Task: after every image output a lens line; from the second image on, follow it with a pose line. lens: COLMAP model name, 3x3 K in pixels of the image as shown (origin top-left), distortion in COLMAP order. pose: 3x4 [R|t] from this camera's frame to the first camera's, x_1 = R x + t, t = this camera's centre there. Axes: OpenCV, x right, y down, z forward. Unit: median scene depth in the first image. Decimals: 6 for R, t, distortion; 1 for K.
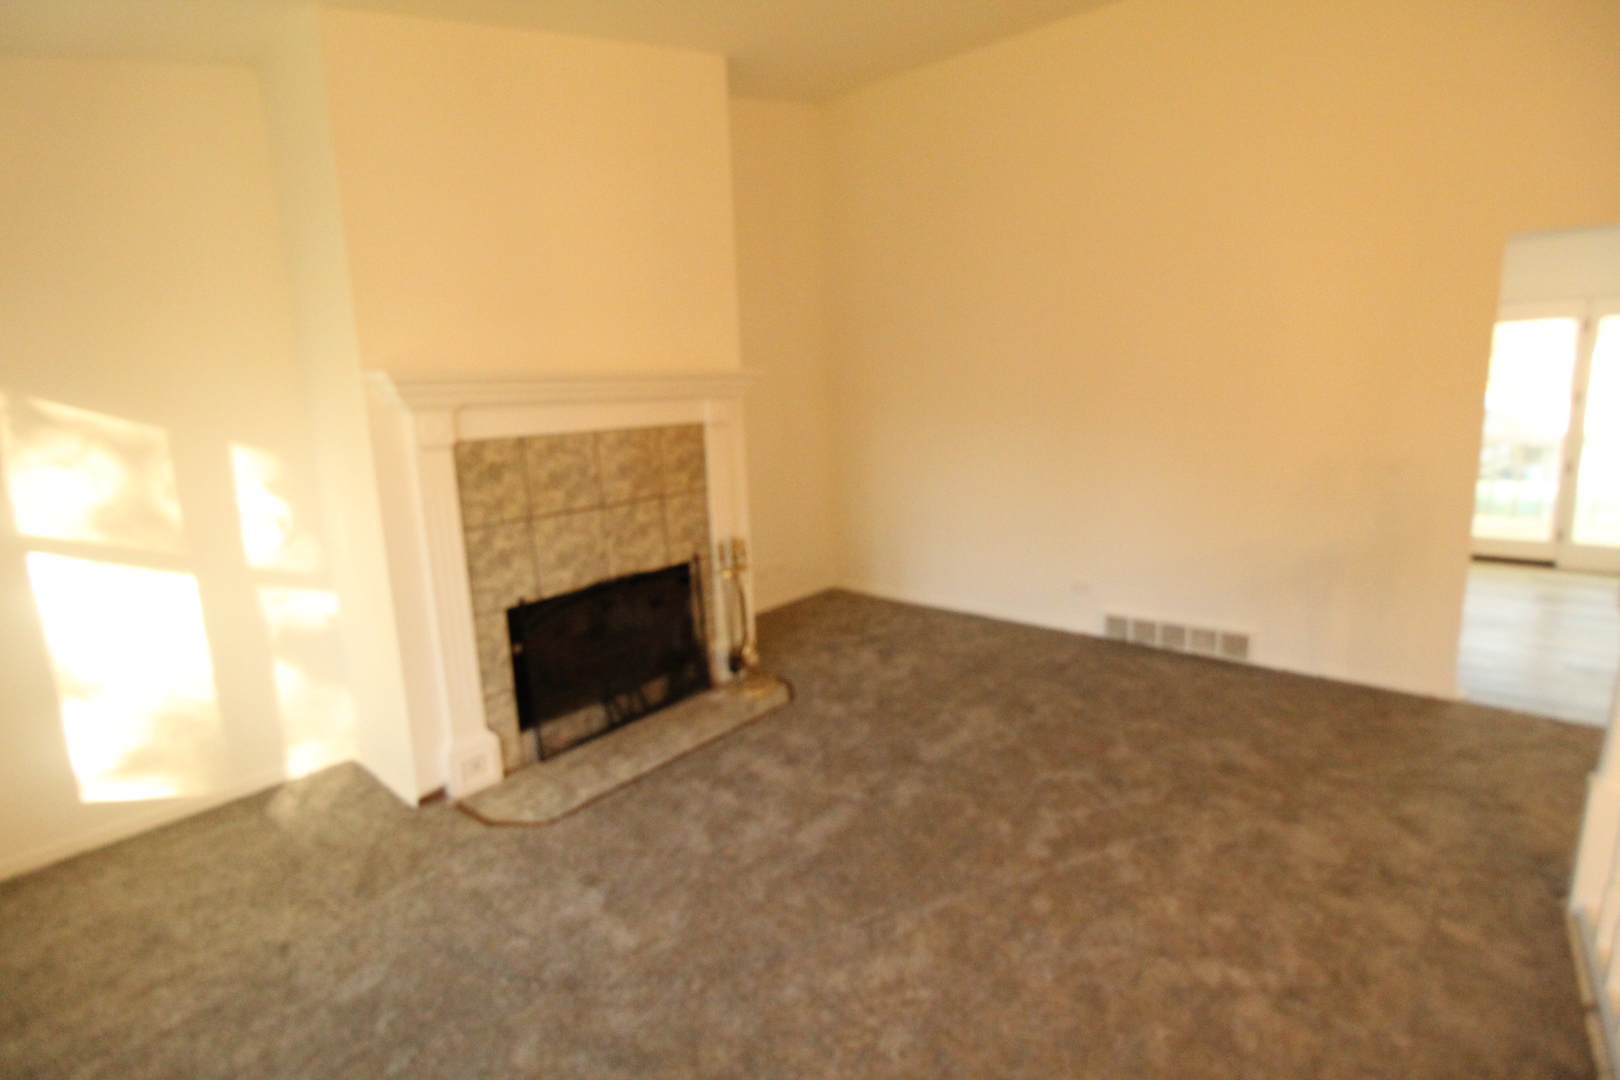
lens RADIAL K [[745.5, 0, 806.9], [0, 745.5, 523.8], [0, 0, 1]] dist [-0.015061, -0.000783]
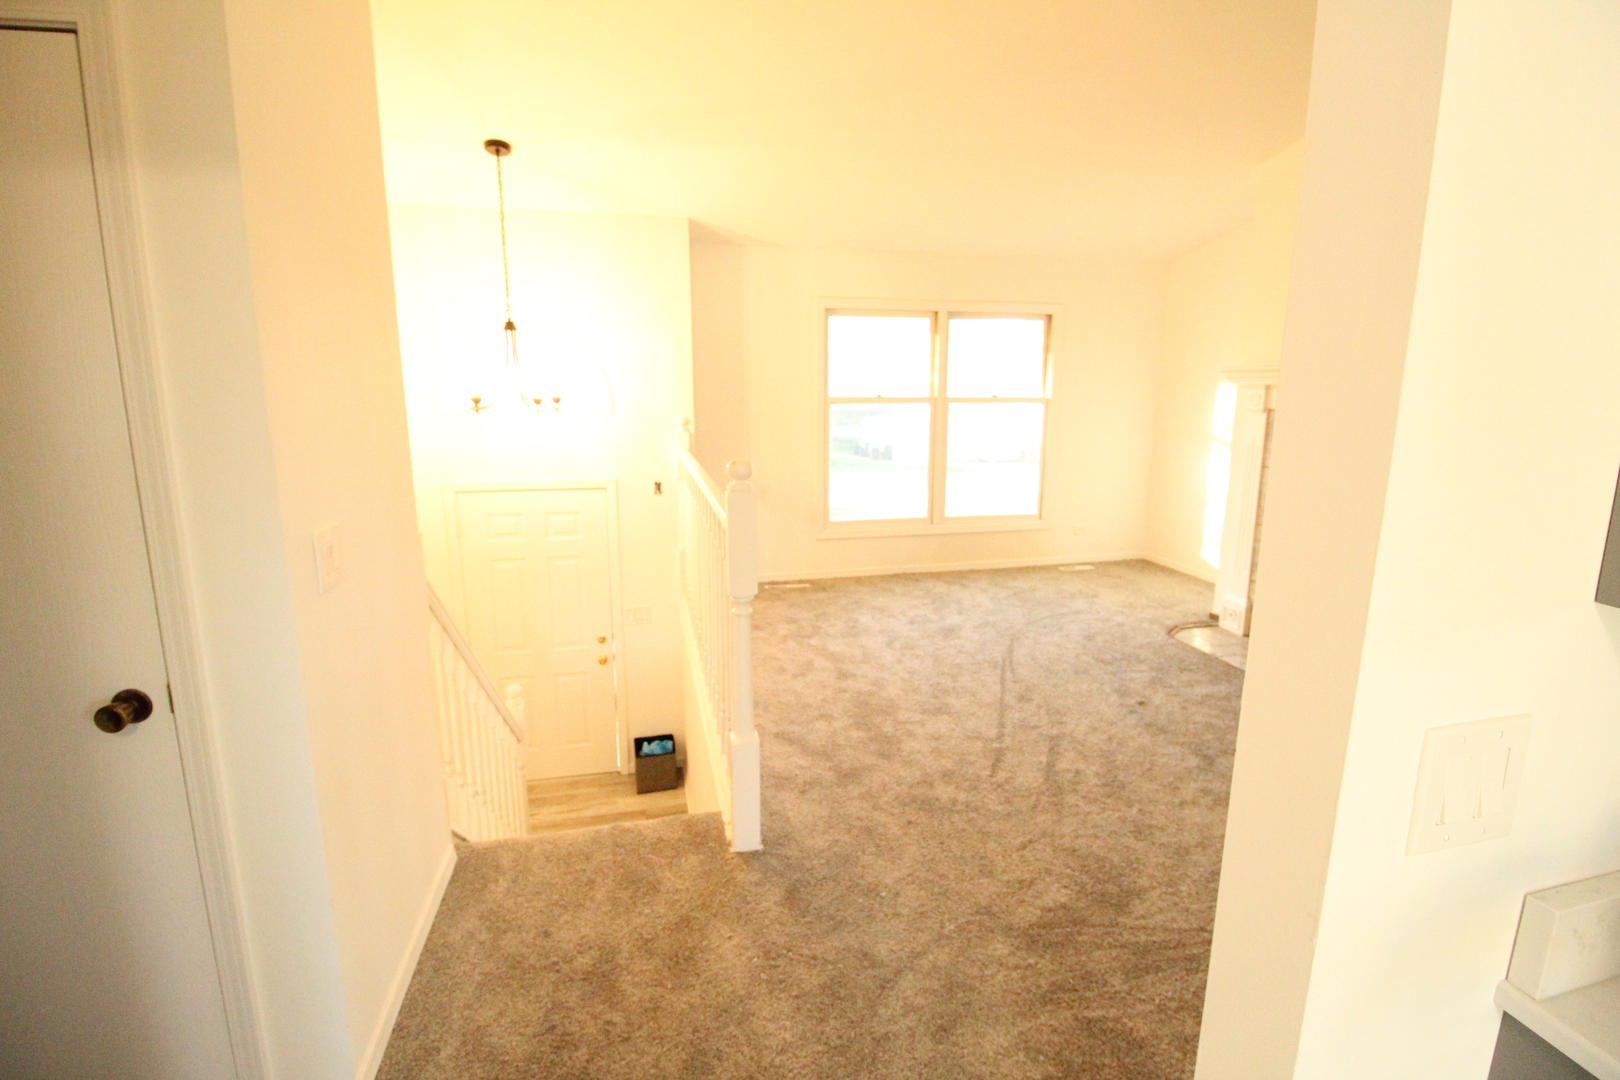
lens RADIAL K [[745.5, 0, 806.9], [0, 745.5, 523.8], [0, 0, 1]] dist [-0.015061, -0.000783]
pose [[-0.602938, 0.176578, -0.778001, 1.118274], [-0.122567, 0.943118, 0.309041, -0.201715], [0.788317, 0.281689, -0.546999, 0.947859]]
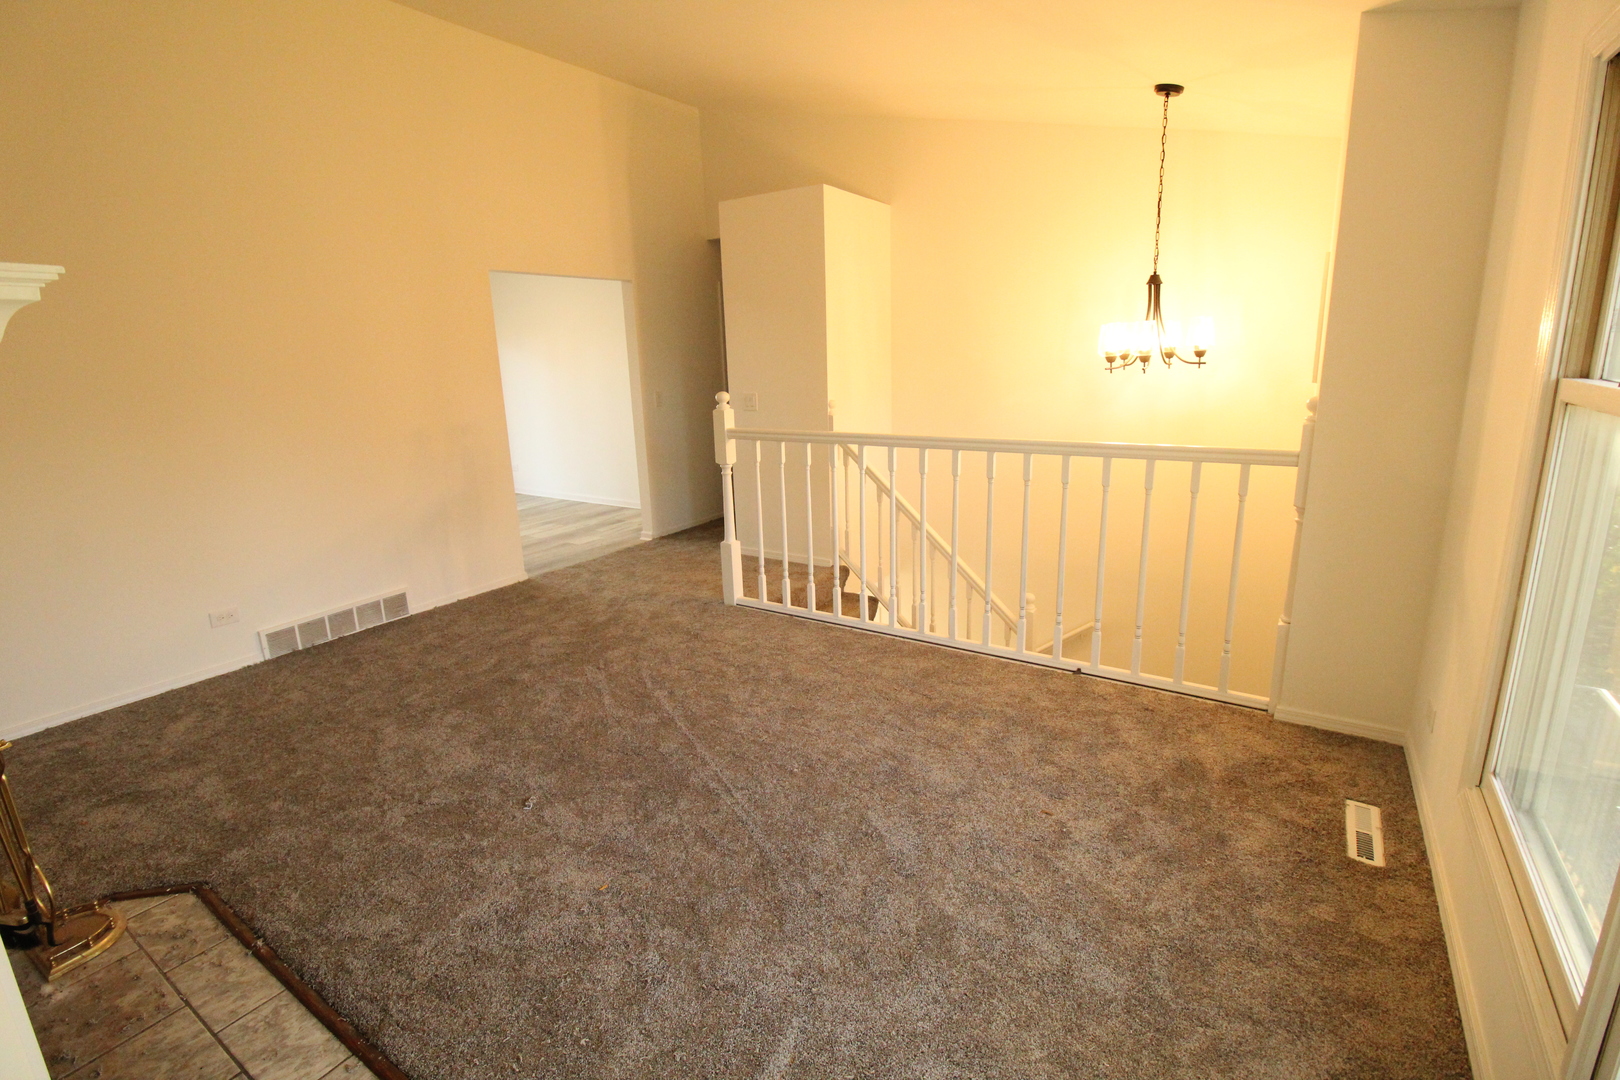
lens RADIAL K [[745.5, 0, 806.9], [0, 745.5, 523.8], [0, 0, 1]] dist [-0.015061, -0.000783]
pose [[-0.112082, -0.193289, 0.974719, -0.652654], [0.207956, 0.954617, 0.213215, -0.073351], [-0.971695, 0.226597, -0.066800, 0.532963]]
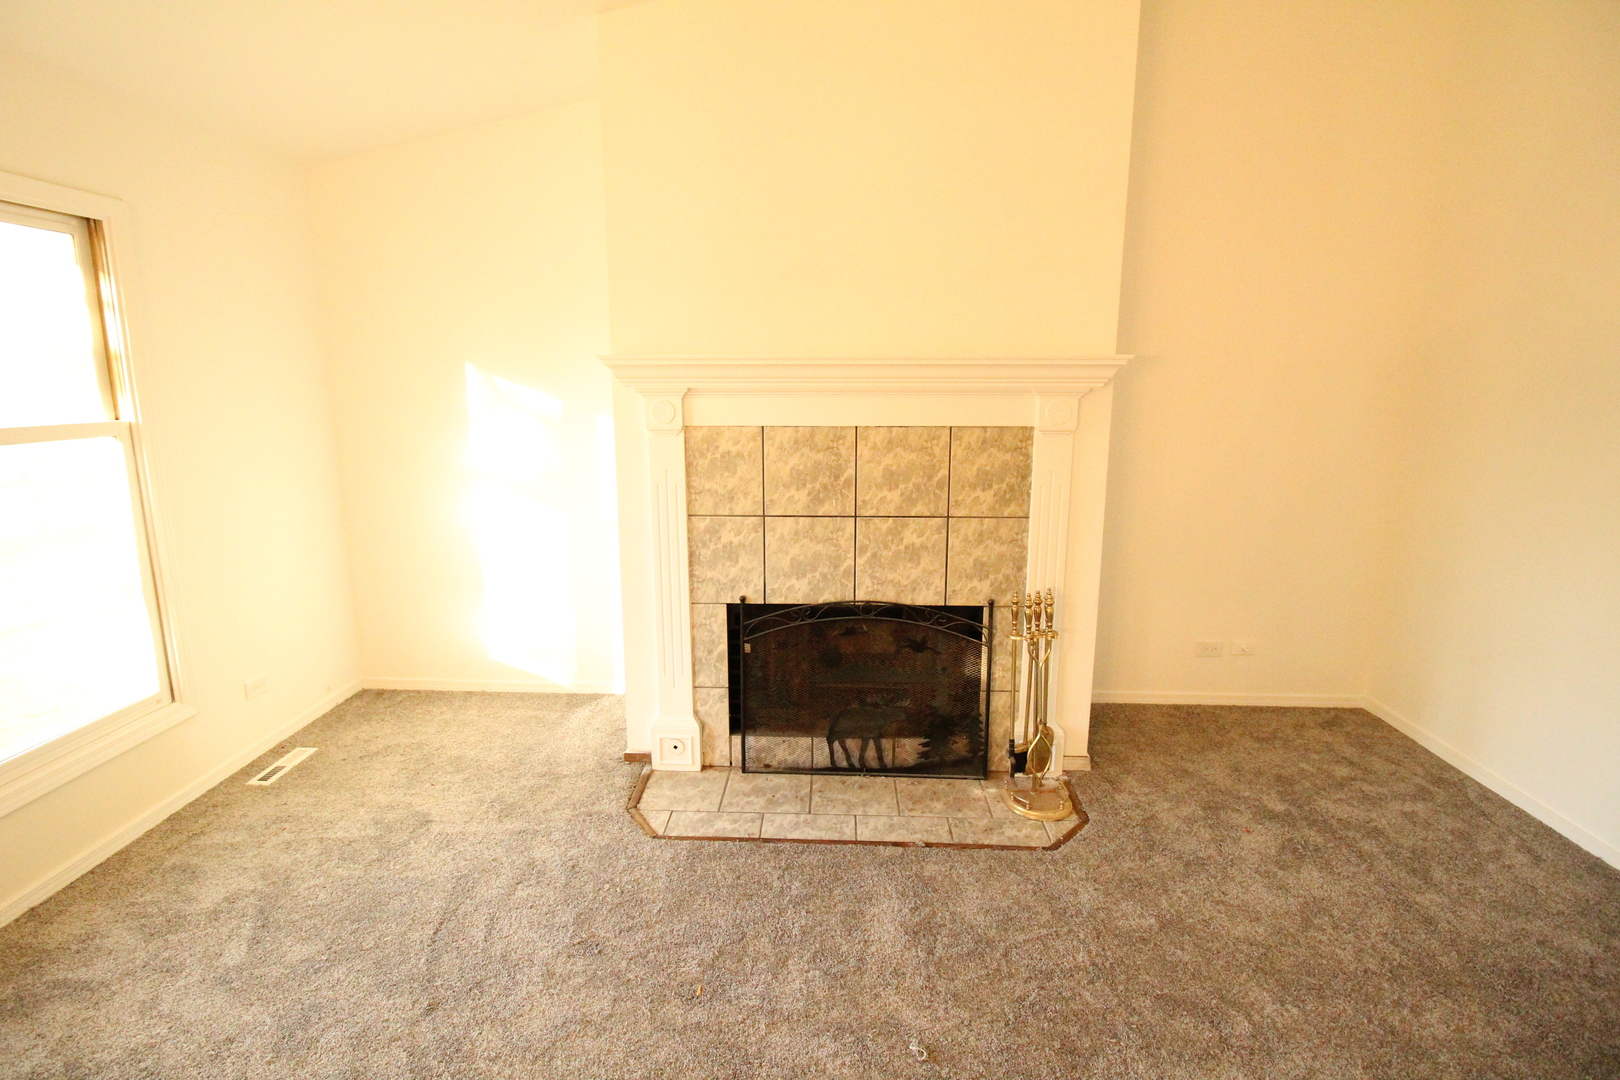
lens RADIAL K [[745.5, 0, 806.9], [0, 745.5, 523.8], [0, 0, 1]] dist [-0.015061, -0.000783]
pose [[0.604750, 0.176506, -0.776610, 0.342963], [-0.159311, 0.982233, 0.099184, -0.088472], [0.780319, 0.063741, 0.622125, 0.424505]]
